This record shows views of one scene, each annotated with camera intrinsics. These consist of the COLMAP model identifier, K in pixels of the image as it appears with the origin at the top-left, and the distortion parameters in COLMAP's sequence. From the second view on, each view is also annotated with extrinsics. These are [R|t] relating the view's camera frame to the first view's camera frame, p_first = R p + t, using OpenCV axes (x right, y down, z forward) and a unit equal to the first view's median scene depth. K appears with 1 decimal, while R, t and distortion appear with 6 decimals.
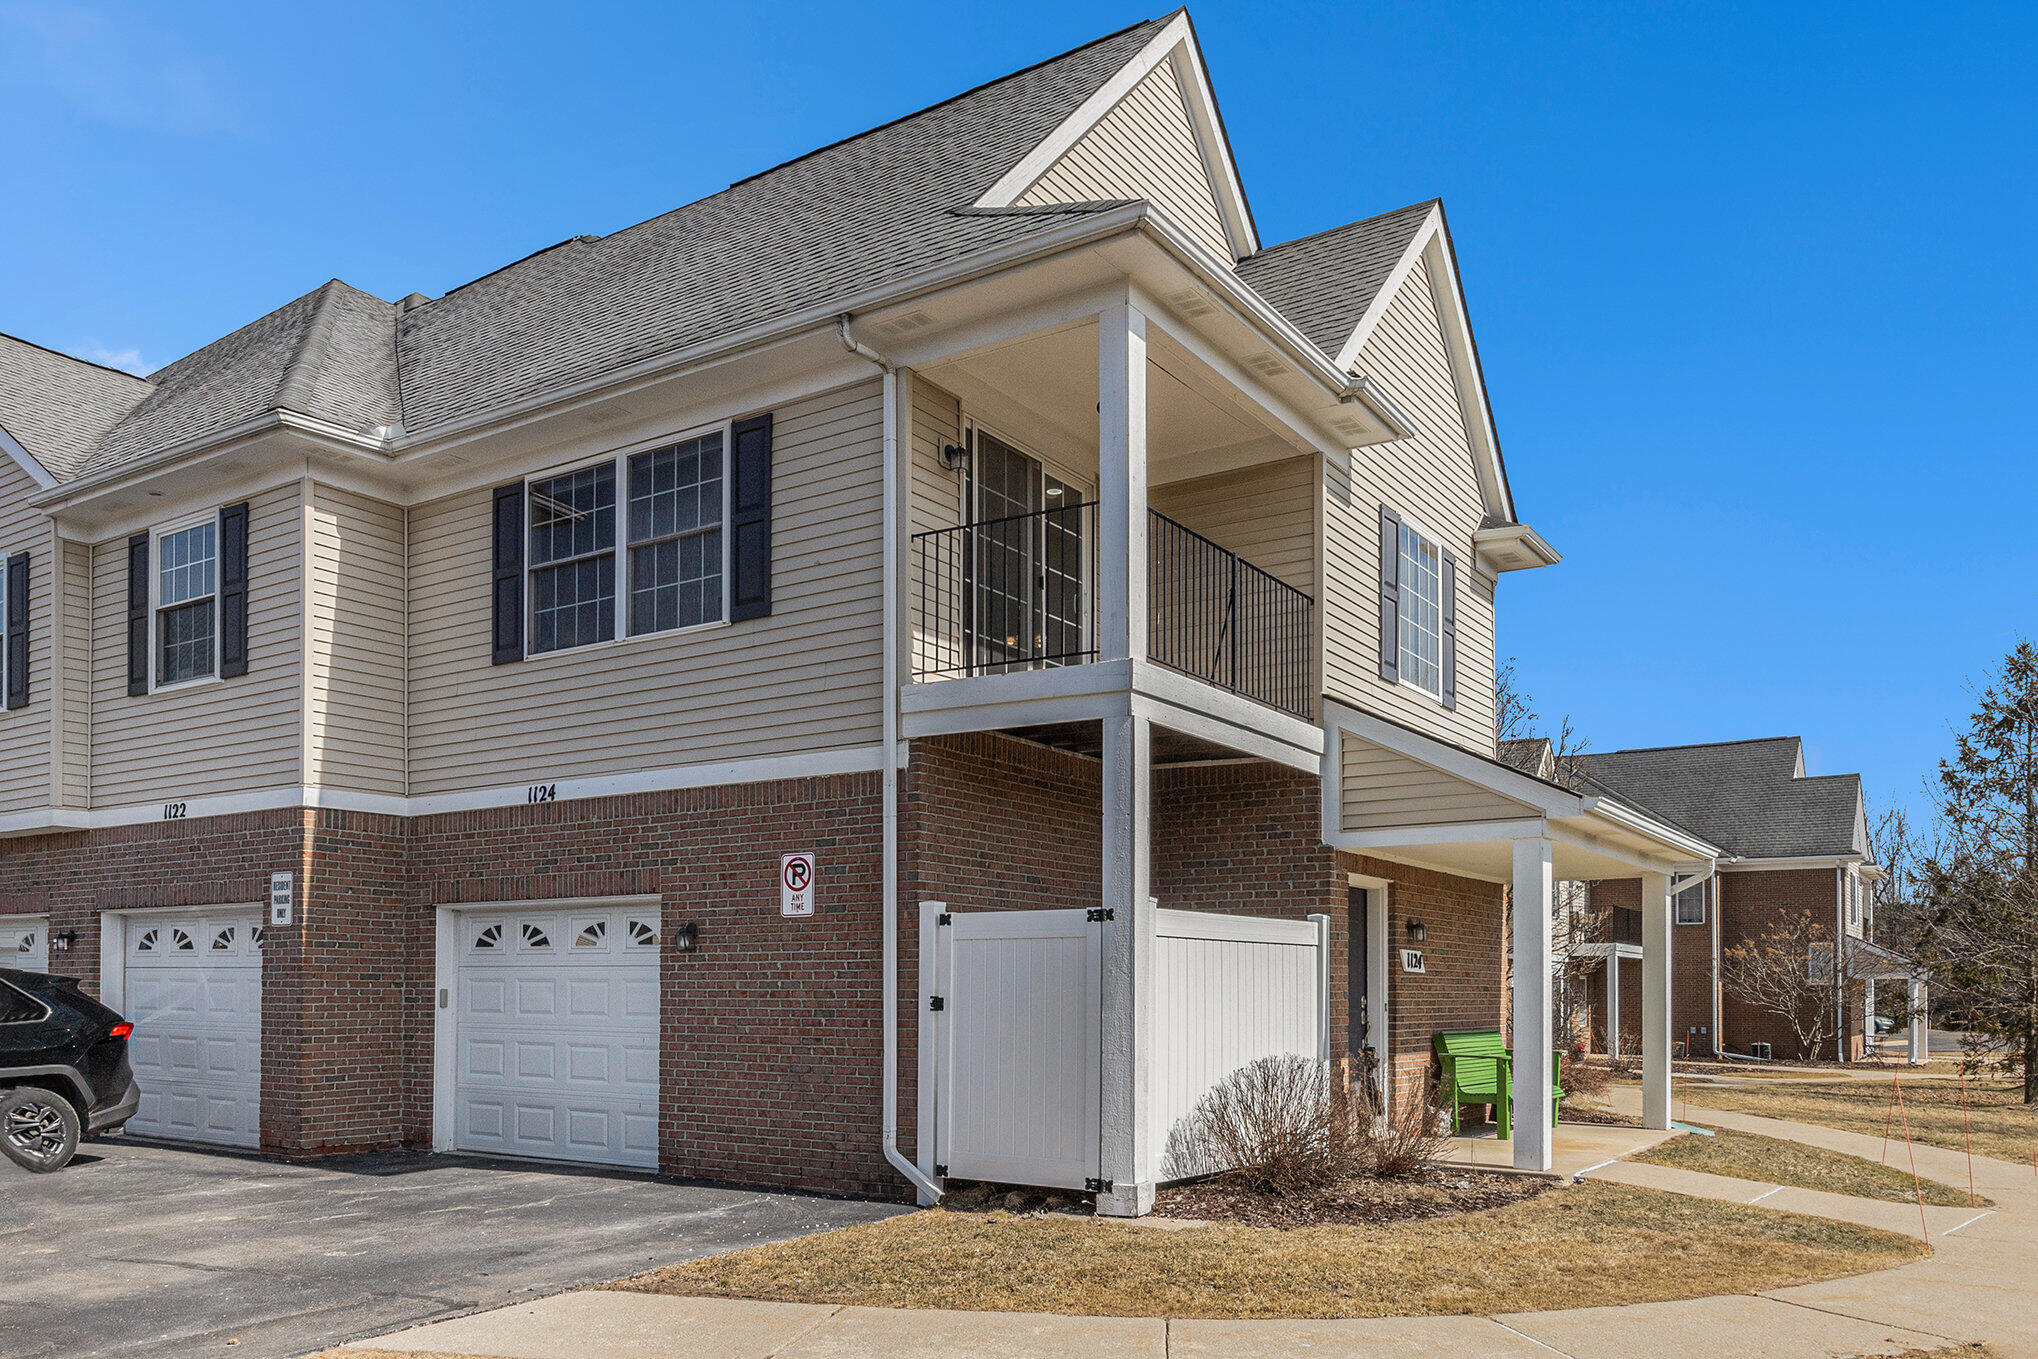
lens RADIAL K [[1531.9, 0, 1017.1], [0, 1531.9, 734.2], [0, 0, 1]] dist [-0.004006, -0.001191]
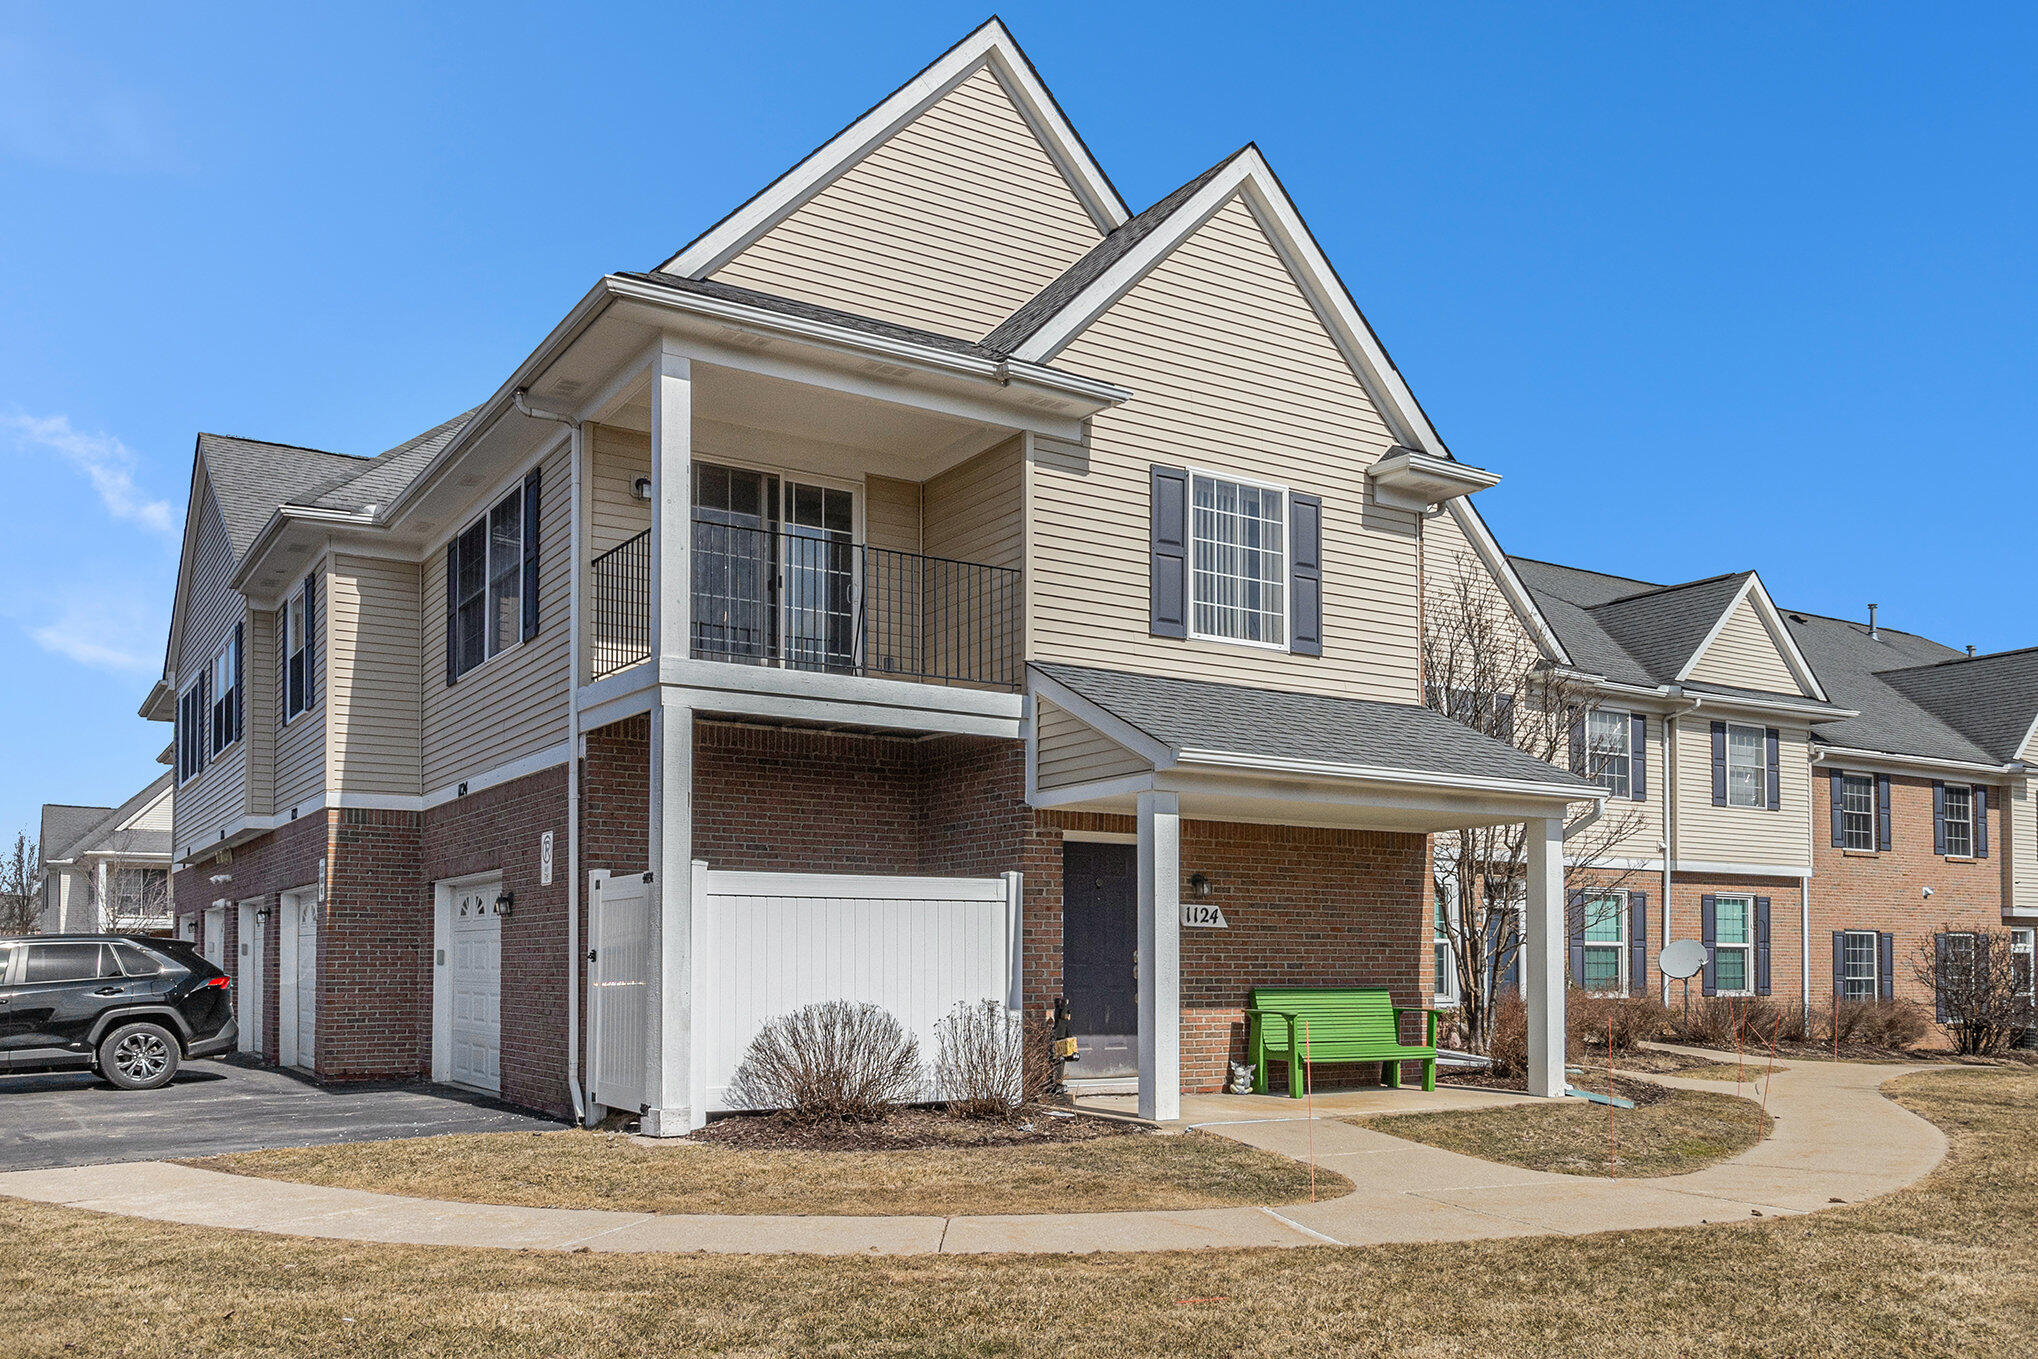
lens RADIAL K [[1608.2, 0, 1007.2], [0, 1608.2, 644.7], [0, 0, 1]] dist [-0.005728, -0.011085]
pose [[0.916197, -0.081247, -0.392406, 0.601895], [0.068983, 0.996590, -0.045280, 0.011456], [0.394747, 0.014416, 0.918677, -0.016588]]
